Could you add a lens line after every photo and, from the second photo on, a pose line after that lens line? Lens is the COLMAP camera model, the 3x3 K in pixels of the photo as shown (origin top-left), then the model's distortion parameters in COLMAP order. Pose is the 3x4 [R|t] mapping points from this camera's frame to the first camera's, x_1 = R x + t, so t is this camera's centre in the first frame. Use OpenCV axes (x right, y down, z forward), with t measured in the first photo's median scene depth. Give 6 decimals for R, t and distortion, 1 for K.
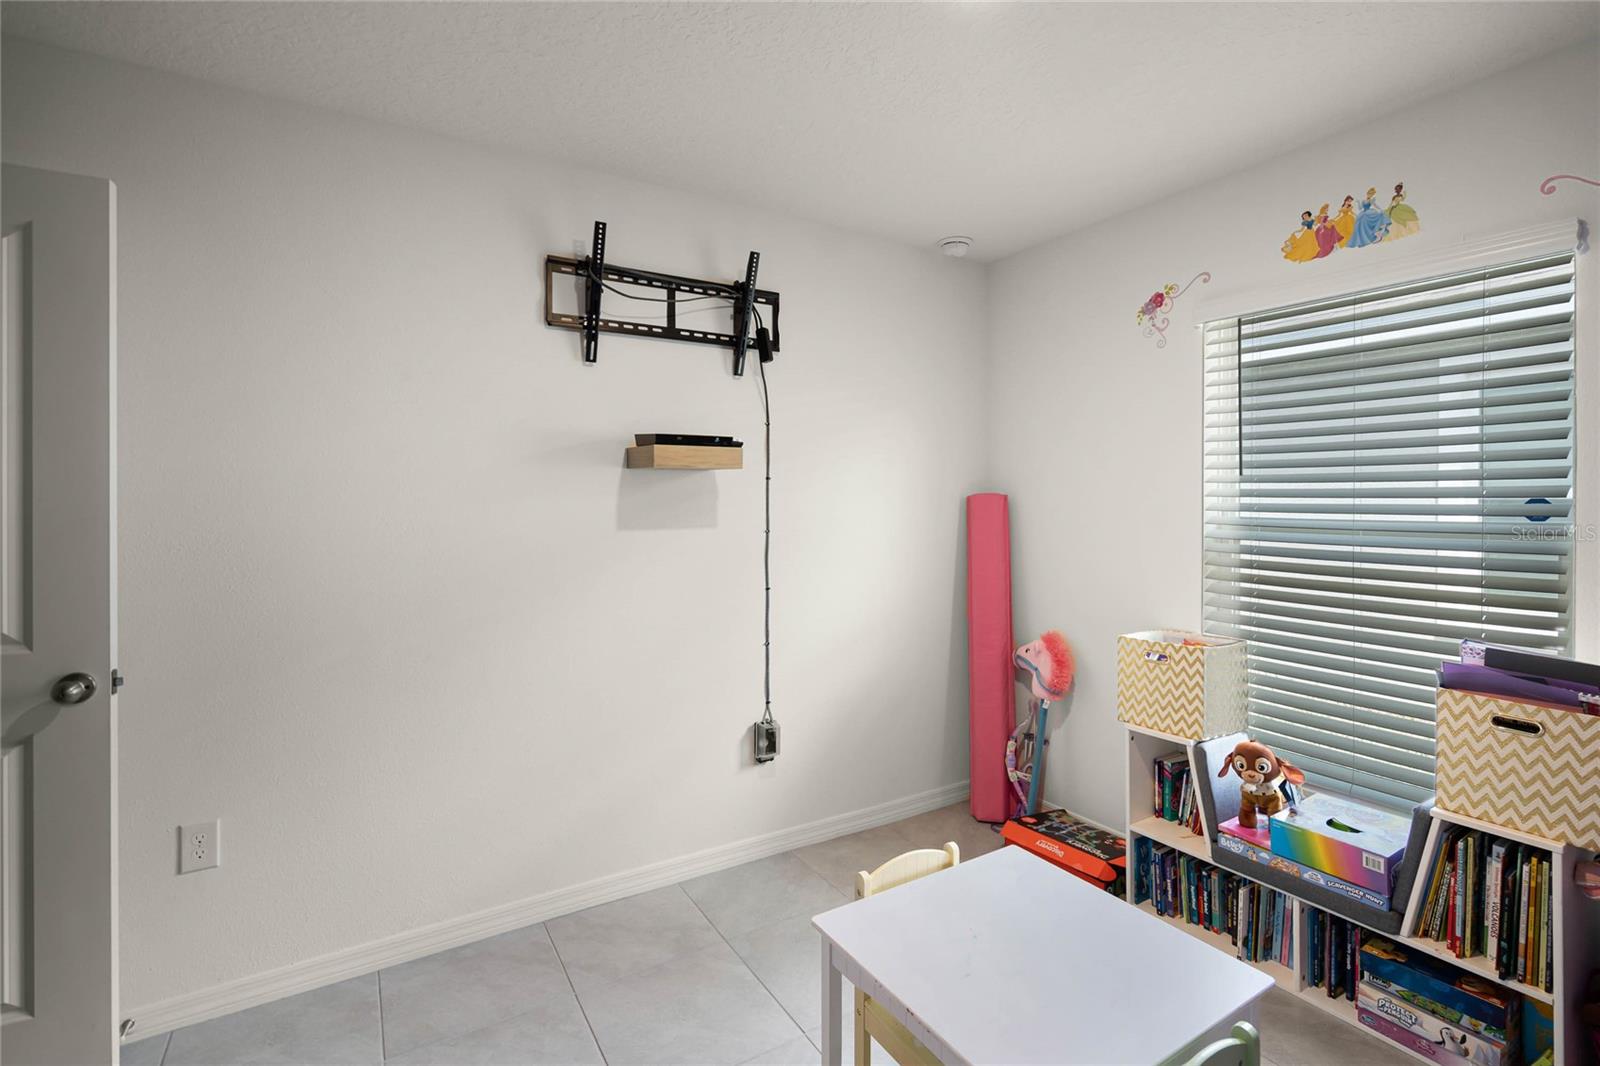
lens RADIAL K [[739.7, 0, 805.4], [0, 739.7, 498.3], [0, 0, 1]] dist [-0.001198, -0.000114]
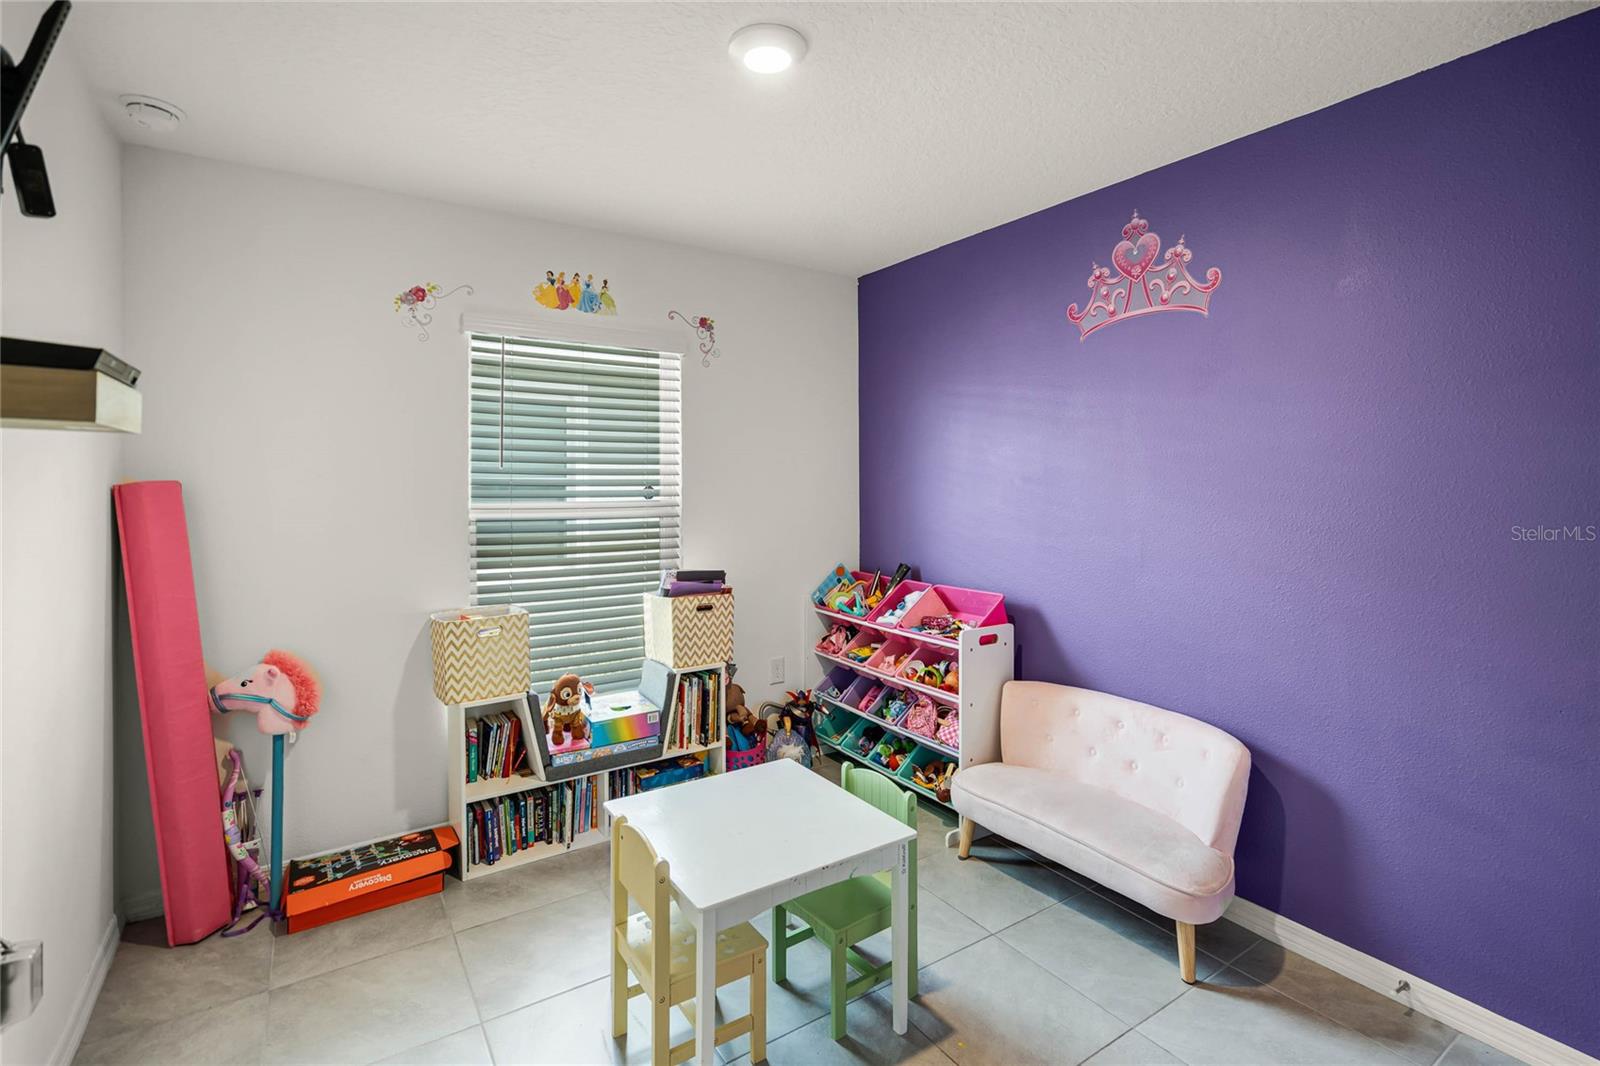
lens RADIAL K [[747.1, 0, 797.5], [0, 747.1, 472.5], [0, 0, 1]] dist [-0.000681, -0.000201]
pose [[-0.031683, 0.012261, 0.999423, -0.691958], [-0.001080, 0.999924, -0.012301, -0.009351], [-0.999497, -0.001469, -0.031667, 0.610154]]
